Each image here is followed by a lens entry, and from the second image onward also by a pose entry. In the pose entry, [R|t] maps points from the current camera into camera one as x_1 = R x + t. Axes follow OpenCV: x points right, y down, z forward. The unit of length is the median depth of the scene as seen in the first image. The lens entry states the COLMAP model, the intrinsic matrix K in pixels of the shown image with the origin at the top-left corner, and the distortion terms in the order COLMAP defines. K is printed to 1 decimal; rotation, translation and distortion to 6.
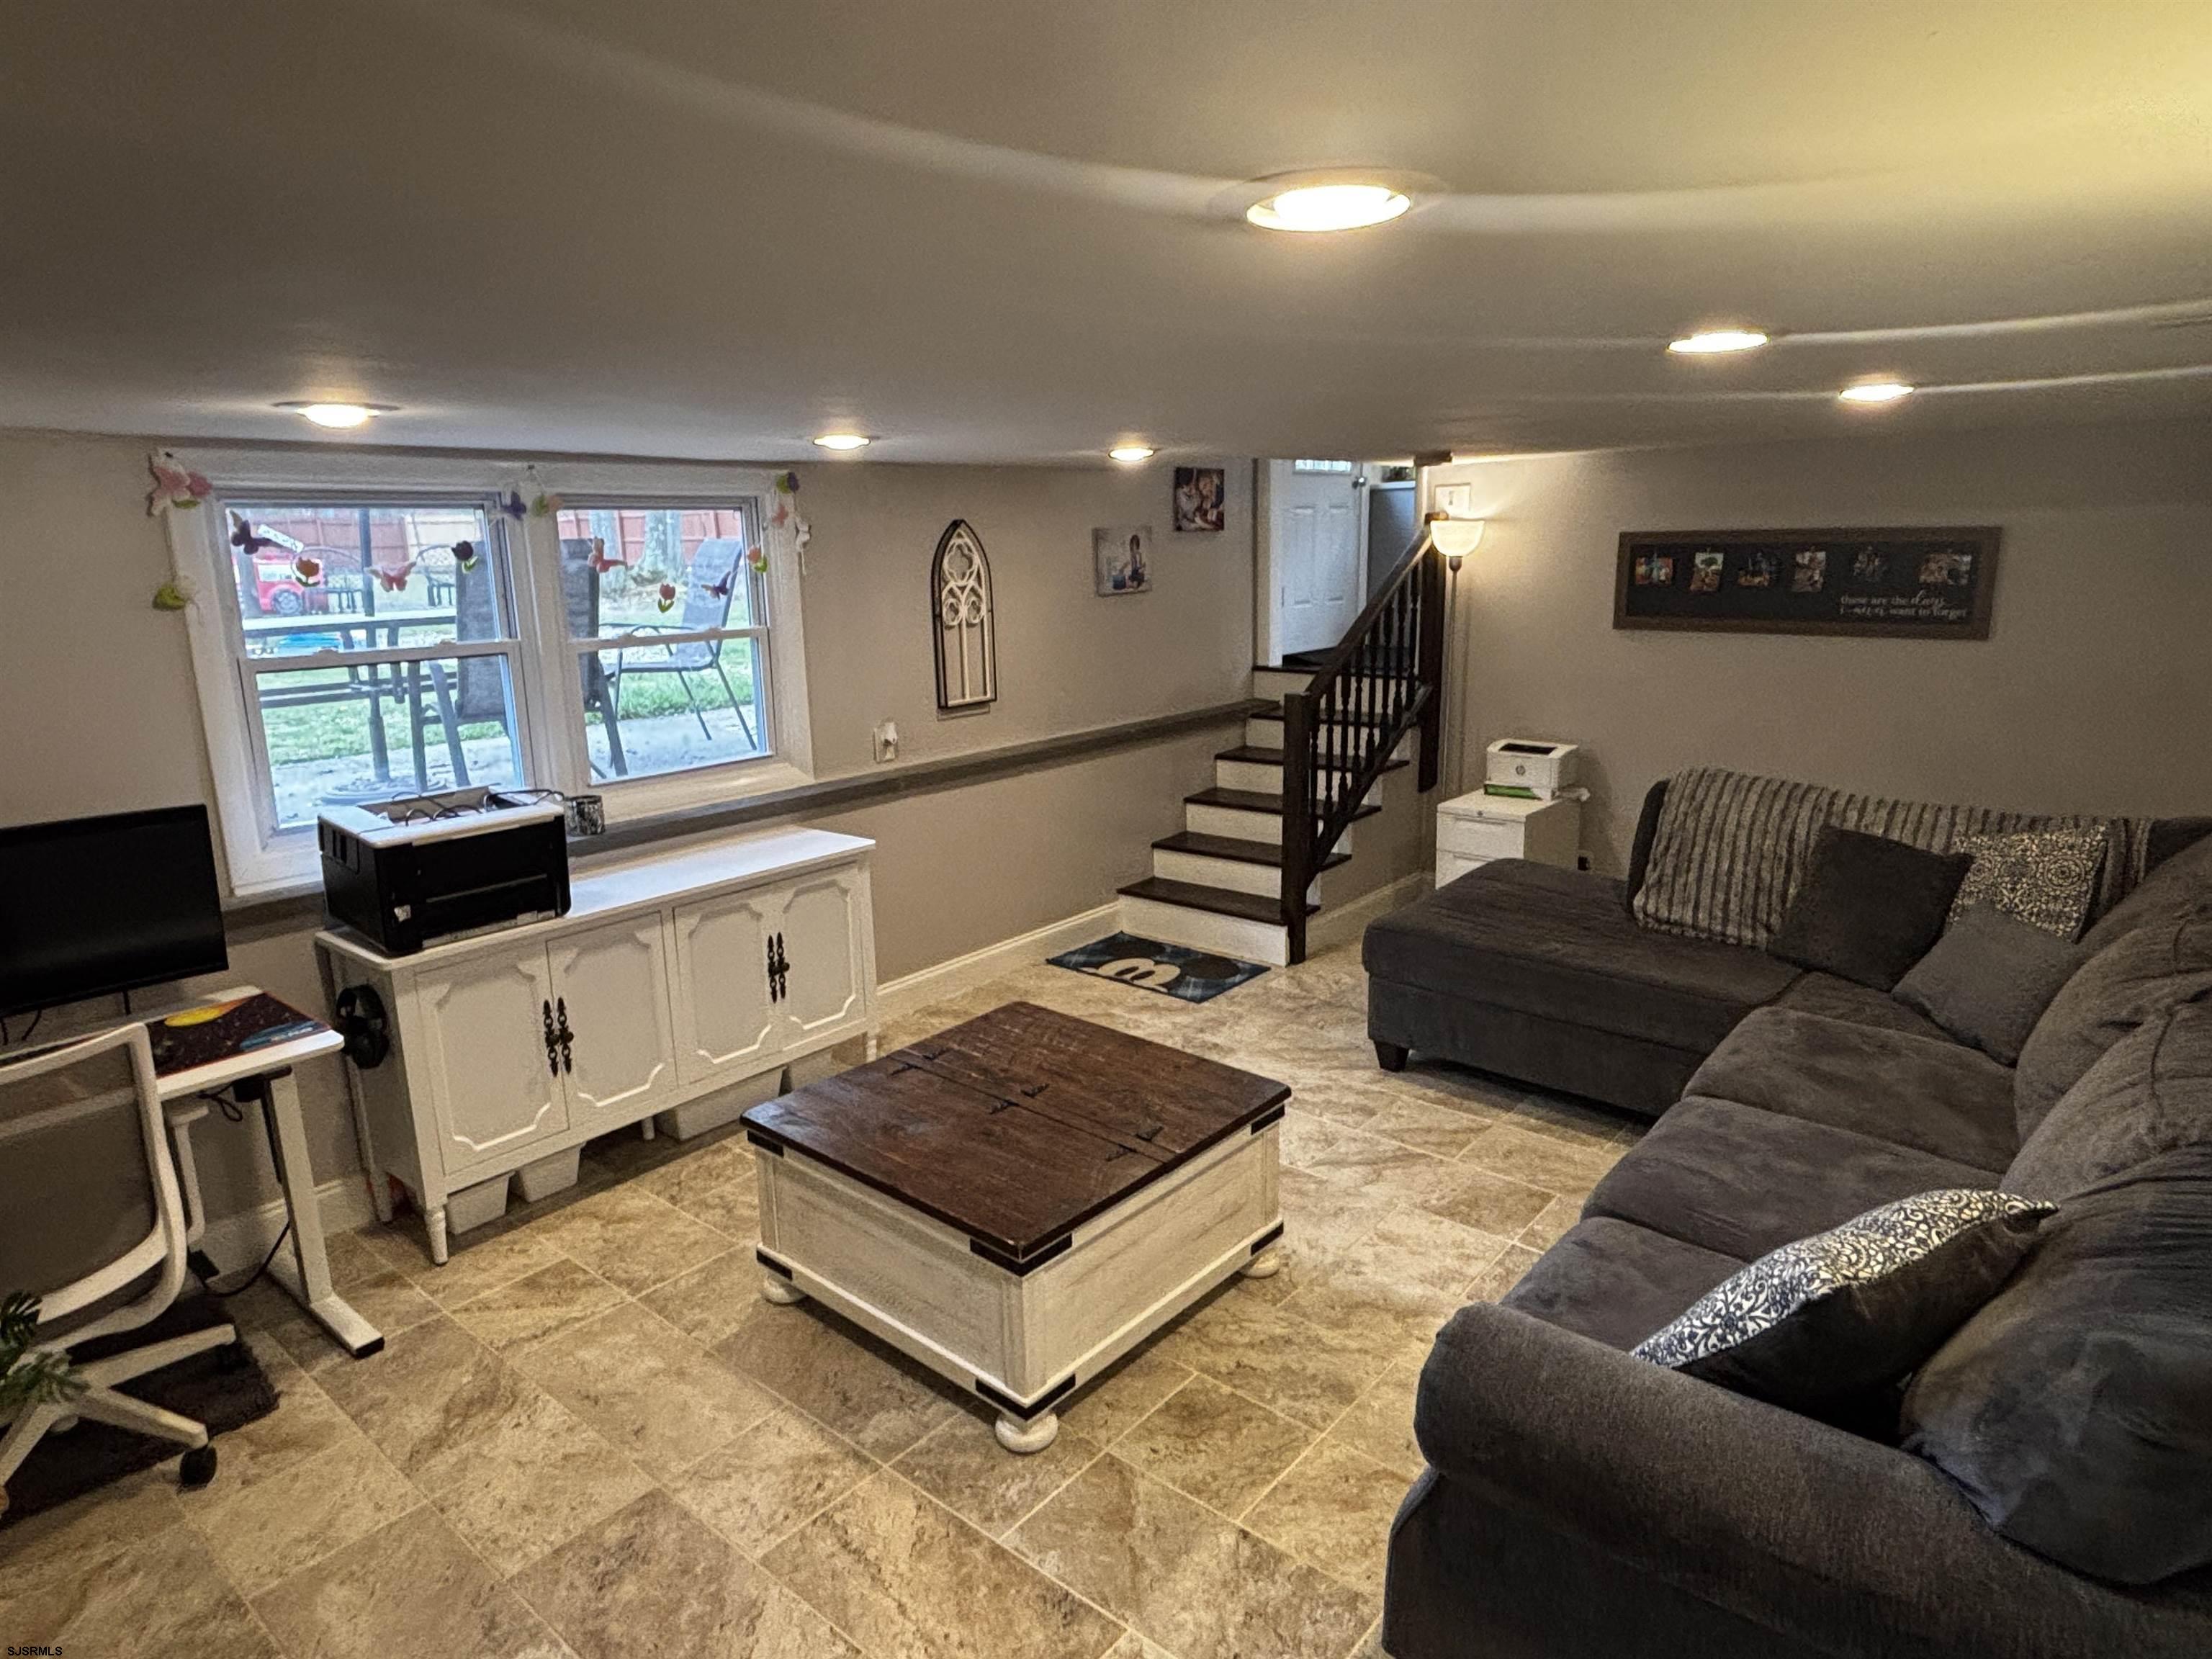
lens RADIAL K [[1254.8, 0, 1095.2], [0, 1254.8, 833.7], [0, 0, 1]] dist [0.002237, -0.000512]
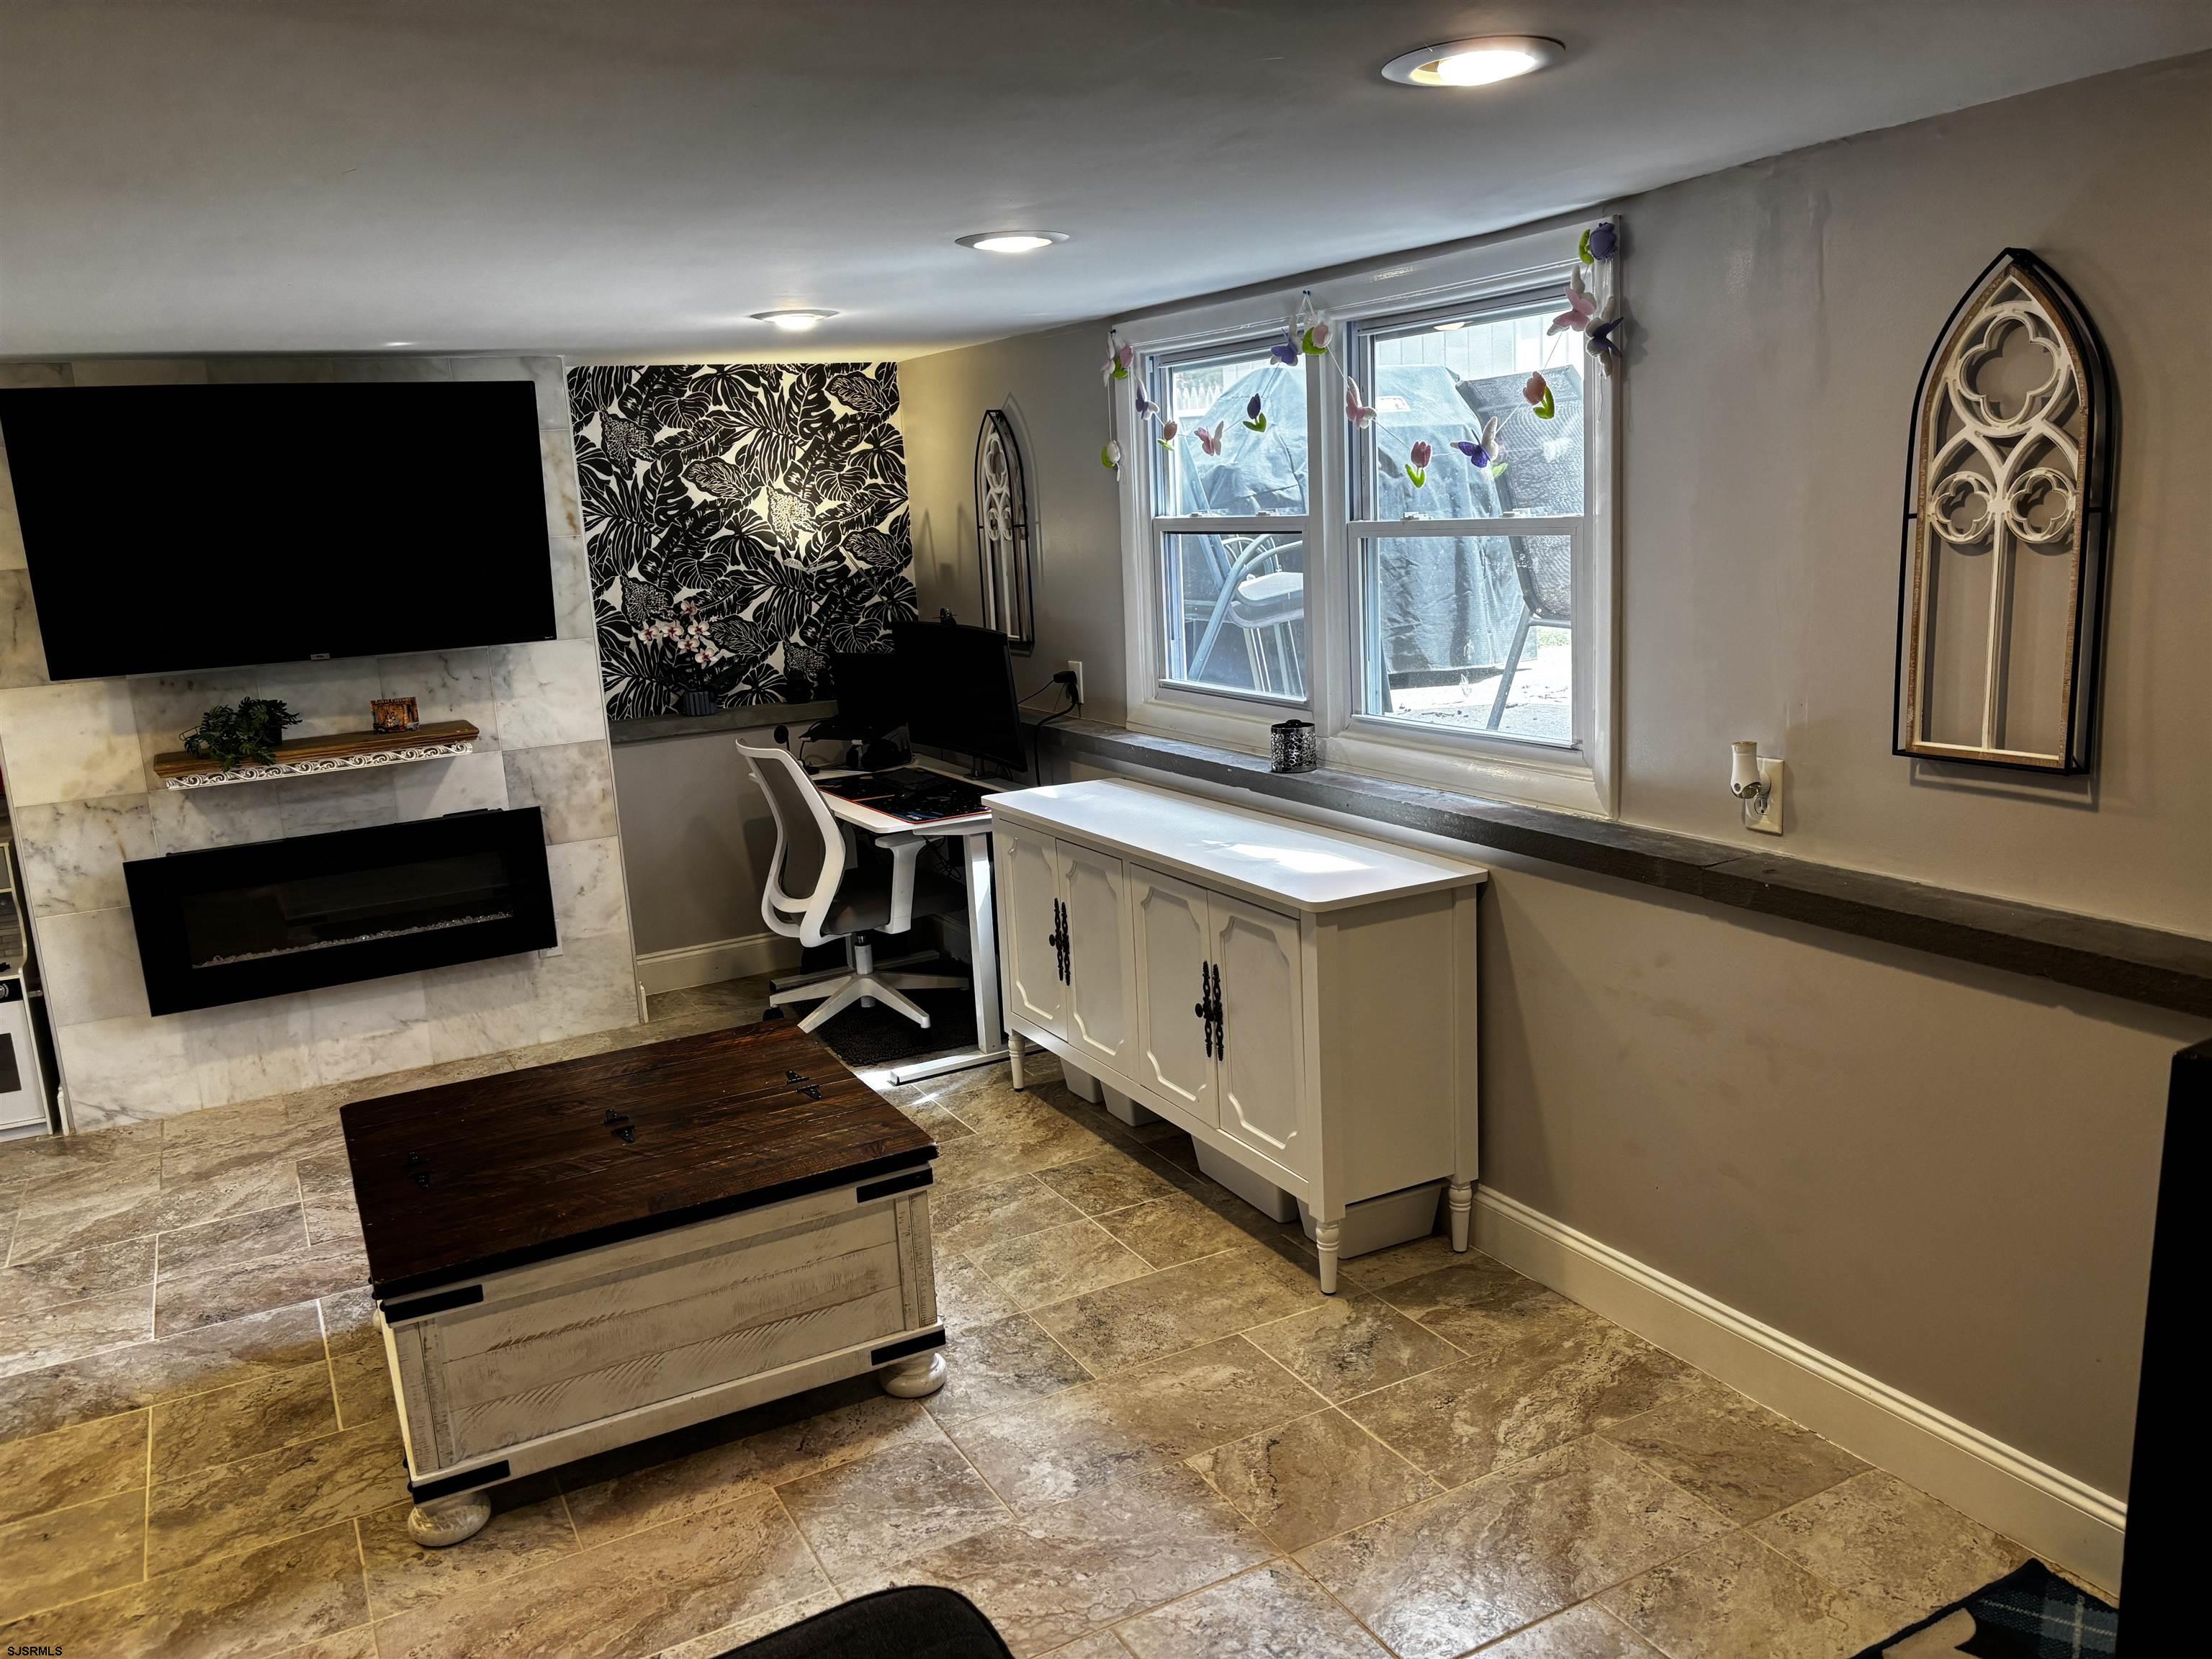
lens RADIAL K [[1672.6, 0, 1093.5], [0, 1672.6, 842.2], [0, 0, 1]] dist [0.060392, -0.069547]
pose [[-0.358370, 0.232114, -0.904264, 0.643804], [-0.151581, 0.941280, 0.301688, -0.275705], [0.921192, 0.245185, -0.302143, 1.322765]]
